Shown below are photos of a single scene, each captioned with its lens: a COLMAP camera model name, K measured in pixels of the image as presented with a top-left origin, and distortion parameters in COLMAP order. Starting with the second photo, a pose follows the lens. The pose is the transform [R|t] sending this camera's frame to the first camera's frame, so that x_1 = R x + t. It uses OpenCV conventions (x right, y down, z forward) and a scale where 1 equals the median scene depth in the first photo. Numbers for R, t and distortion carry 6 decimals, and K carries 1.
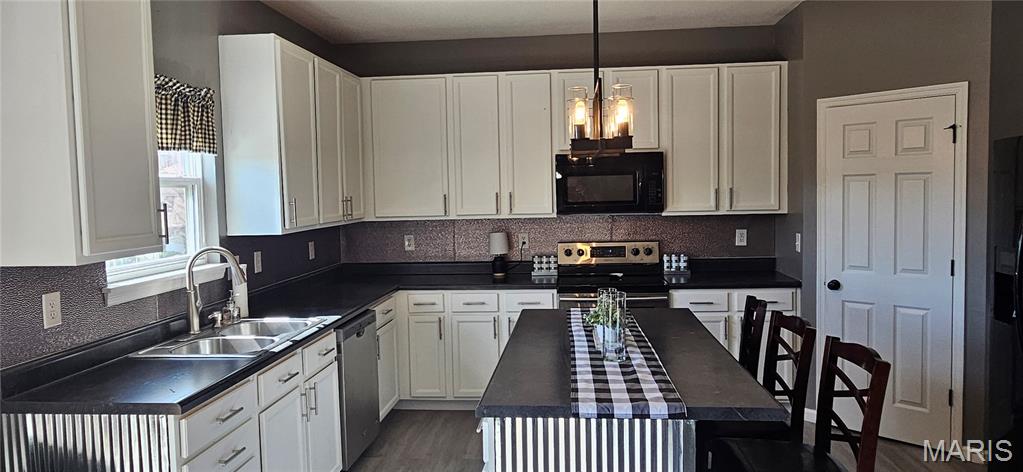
lens RADIAL K [[686.2, 0, 510.5], [0, 686.2, 233.9], [0, 0, 1]] dist [-0.006604, 0.001475]
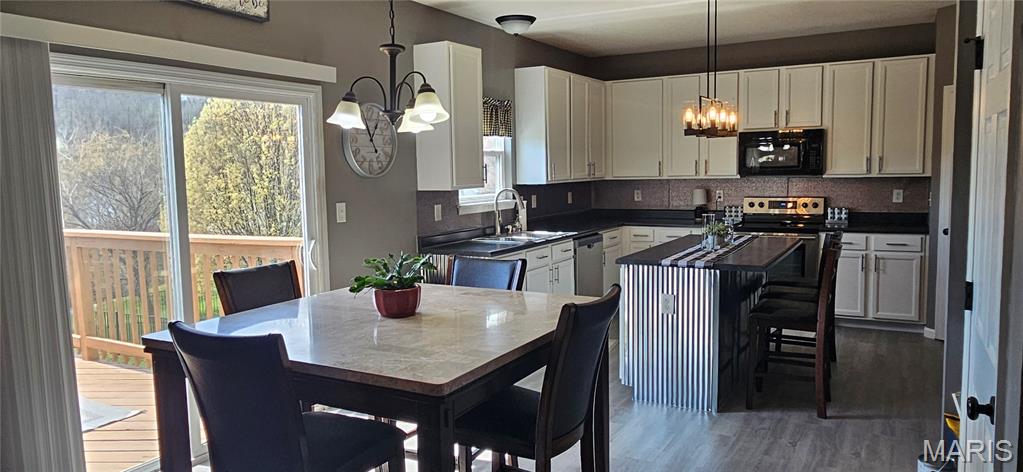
lens RADIAL K [[686.2, 0, 510.5], [0, 686.2, 233.9], [0, 0, 1]] dist [-0.006604, 0.001475]
pose [[0.912193, 0.043764, -0.407416, 0.232105], [-0.026220, 0.998477, 0.048549, 0.036100], [0.408920, -0.033604, 0.911951, -0.483204]]
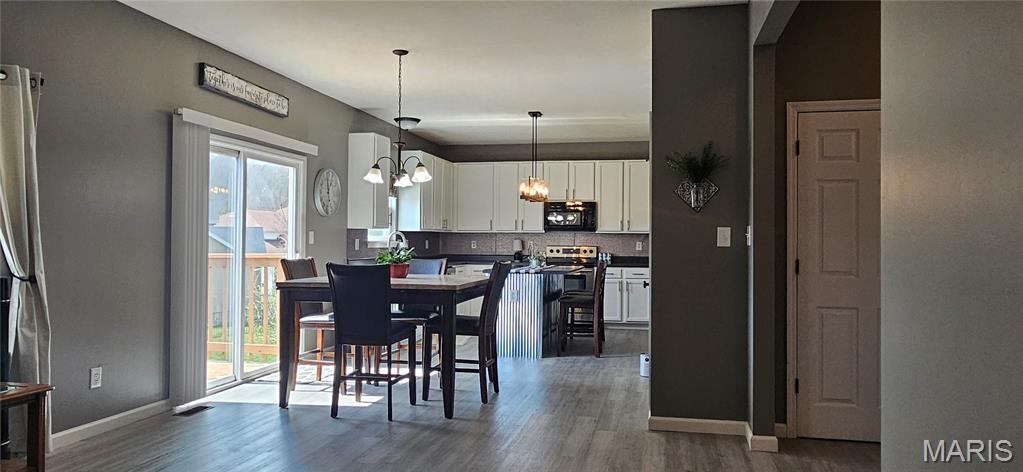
lens RADIAL K [[686.2, 0, 510.5], [0, 686.2, 233.9], [0, 0, 1]] dist [-0.006604, 0.001475]
pose [[0.992518, 0.029784, -0.118408, 0.228835], [-0.038417, 0.996715, -0.071303, 0.142085], [0.115895, 0.075319, 0.990402, -1.137568]]
